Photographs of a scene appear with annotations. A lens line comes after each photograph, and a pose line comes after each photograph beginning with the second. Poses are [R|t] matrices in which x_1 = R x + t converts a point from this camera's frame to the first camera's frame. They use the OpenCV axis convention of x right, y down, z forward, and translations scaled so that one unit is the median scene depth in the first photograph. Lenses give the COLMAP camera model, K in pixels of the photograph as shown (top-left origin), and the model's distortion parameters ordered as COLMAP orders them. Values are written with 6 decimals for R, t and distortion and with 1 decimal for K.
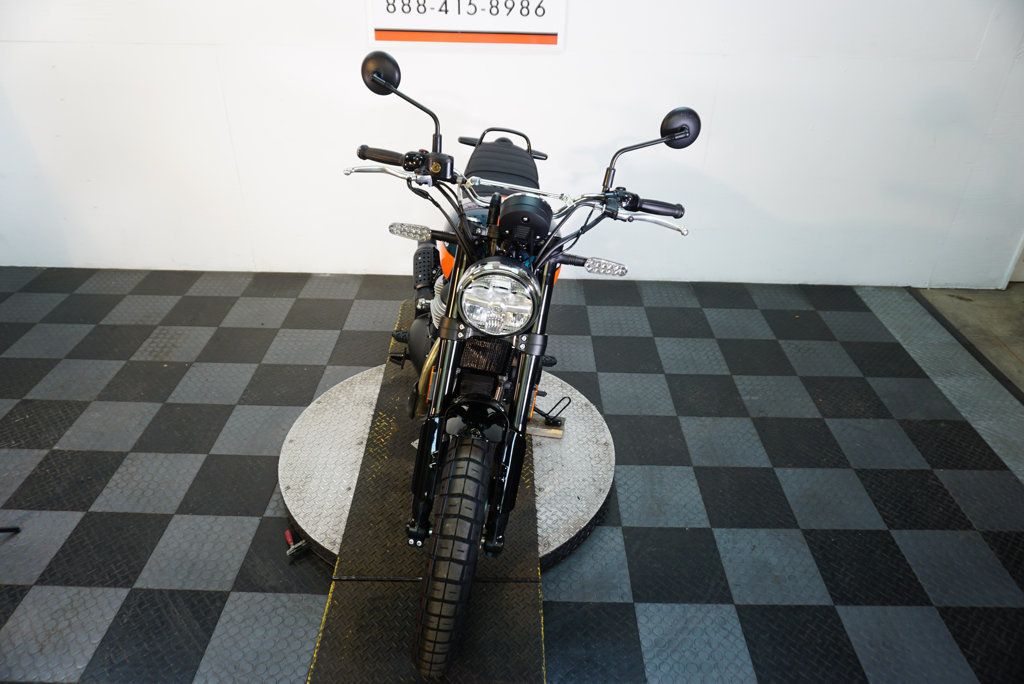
lens RADIAL K [[696.5, 0, 512.0], [0, 696.5, 342.0], [0, 0, 1]] dist [-0.023745, 0.029743]
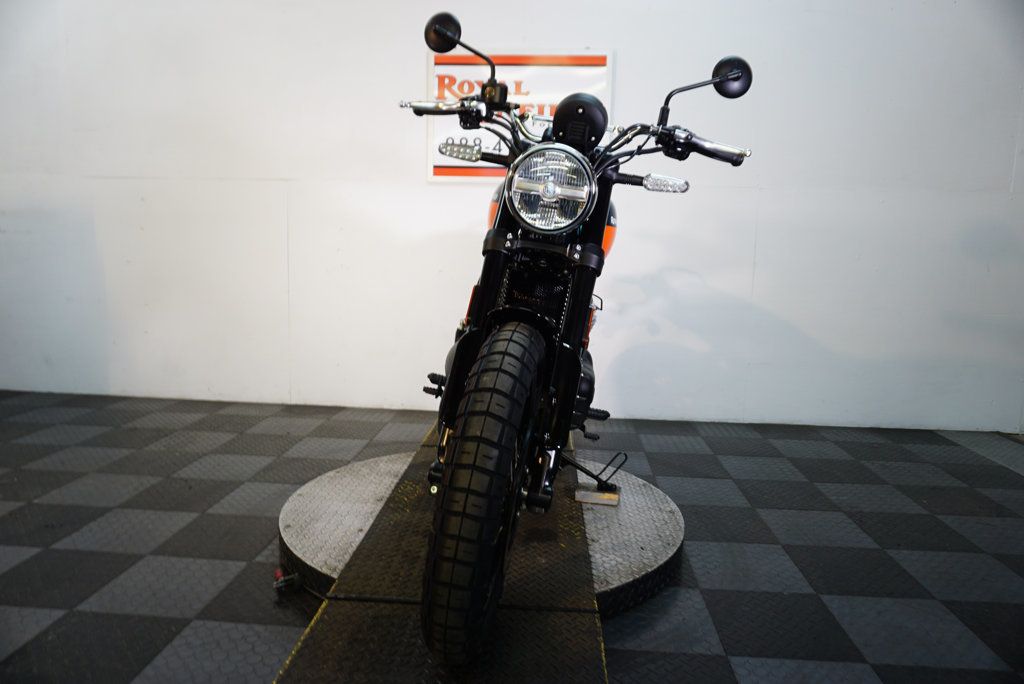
lens RADIAL K [[696.5, 0, 512.0], [0, 696.5, 342.0], [0, 0, 1]] dist [-0.023745, 0.029743]
pose [[0.998275, 0.012774, -0.057311, -0.011125], [-0.035516, 0.908612, -0.416129, 0.350141], [0.046758, 0.417447, 0.907498, 0.171259]]
